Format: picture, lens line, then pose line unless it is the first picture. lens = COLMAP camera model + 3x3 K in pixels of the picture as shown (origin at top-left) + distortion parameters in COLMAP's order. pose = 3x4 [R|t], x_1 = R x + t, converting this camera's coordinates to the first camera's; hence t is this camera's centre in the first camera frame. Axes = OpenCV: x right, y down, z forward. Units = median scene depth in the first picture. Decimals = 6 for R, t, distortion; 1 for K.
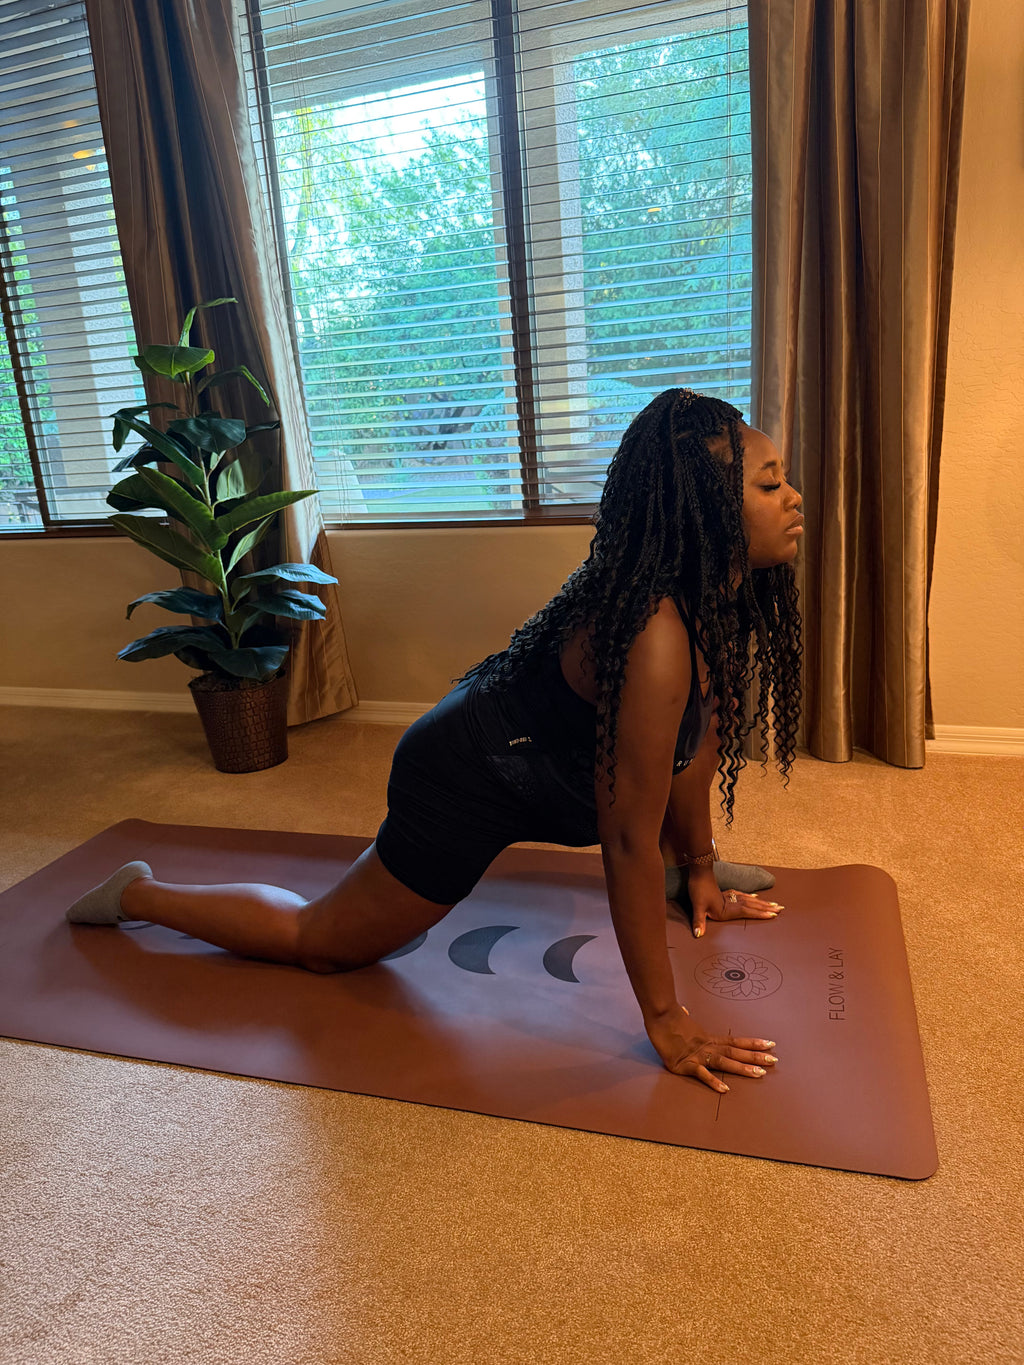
lens RADIAL K [[1002.7, 0, 509.1], [0, 1002.7, 675.6], [0, 0, 1]] dist [0.015485, -0.009375]
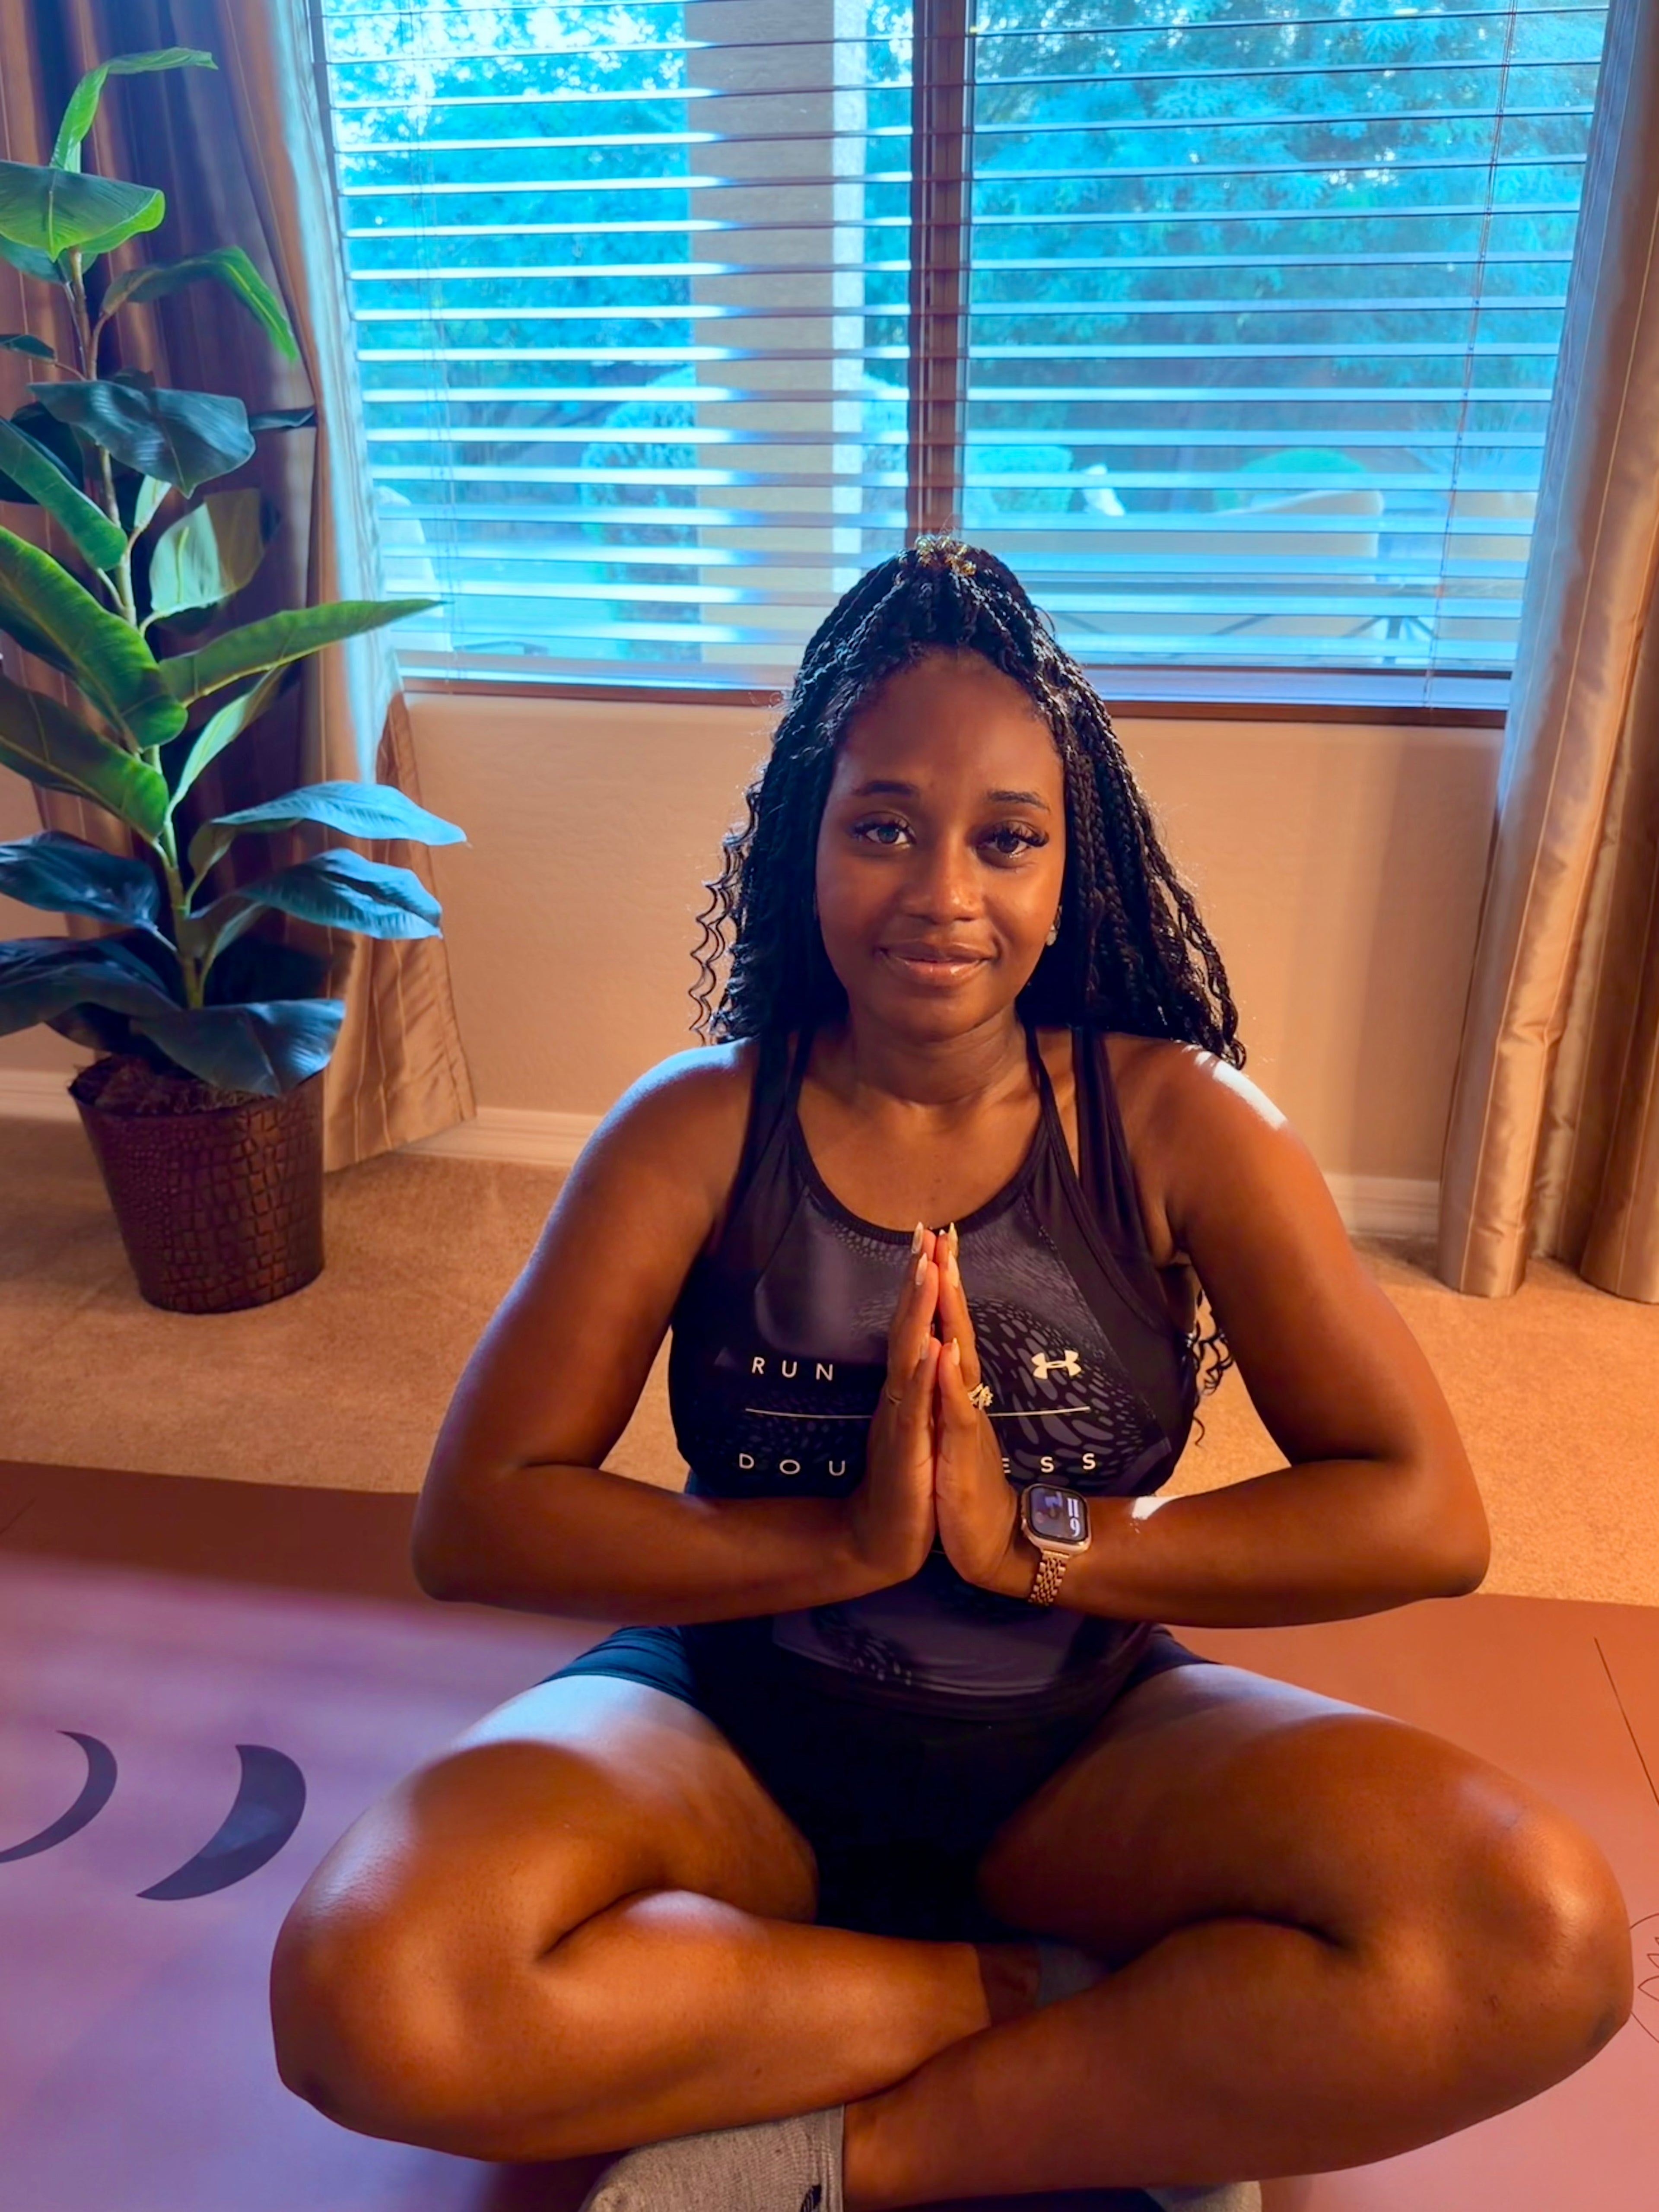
lens RADIAL K [[1794.3, 0, 839.8], [0, 1794.3, 1103.2], [0, 0, 1]] dist [-0.006629, 0.003832]
pose [[0.987678, 0.016394, 0.155636, -0.132761], [-0.031665, 0.994863, 0.096155, -0.061665], [-0.153260, -0.099898, 0.983124, 0.268737]]
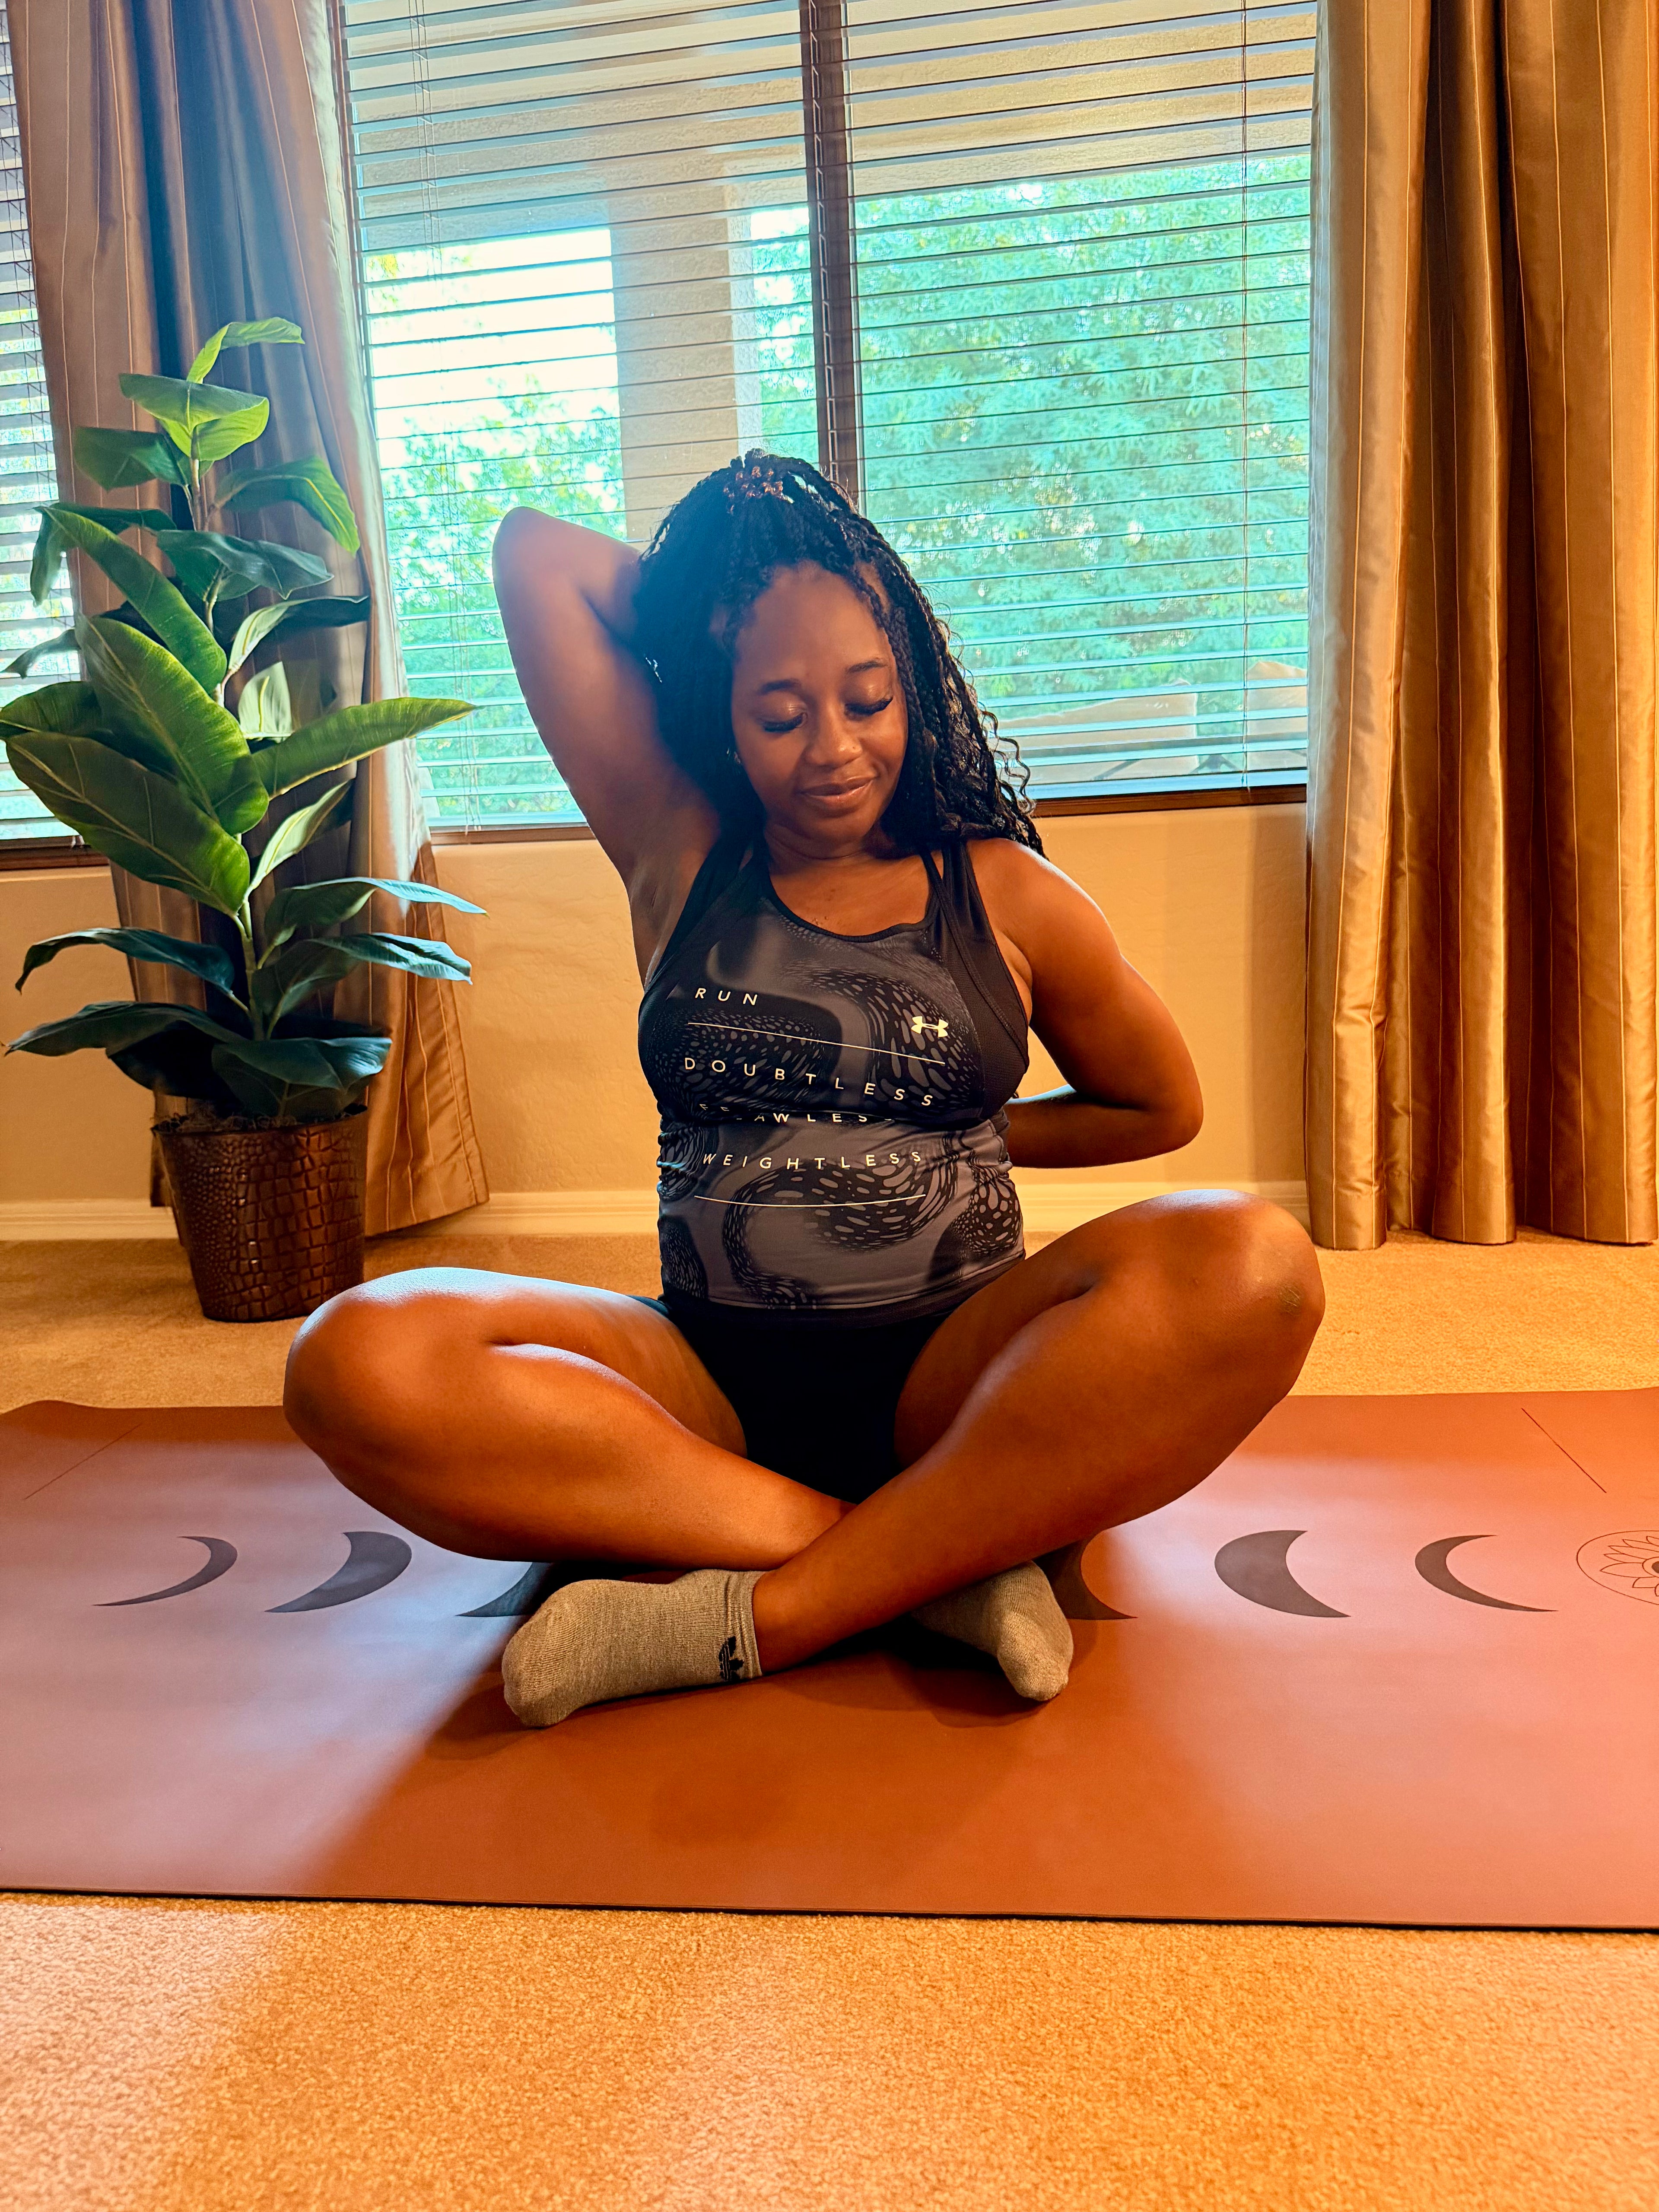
lens RADIAL K [[1624.9, 0, 829.1], [0, 1624.9, 1083.8], [0, 0, 1]] dist [0.015485, -0.009375]
pose [[0.981378, 0.001801, 0.192077, -0.158942], [0.027158, 0.988610, -0.148027, 0.108851], [-0.190156, 0.150487, 0.970152, 0.211211]]
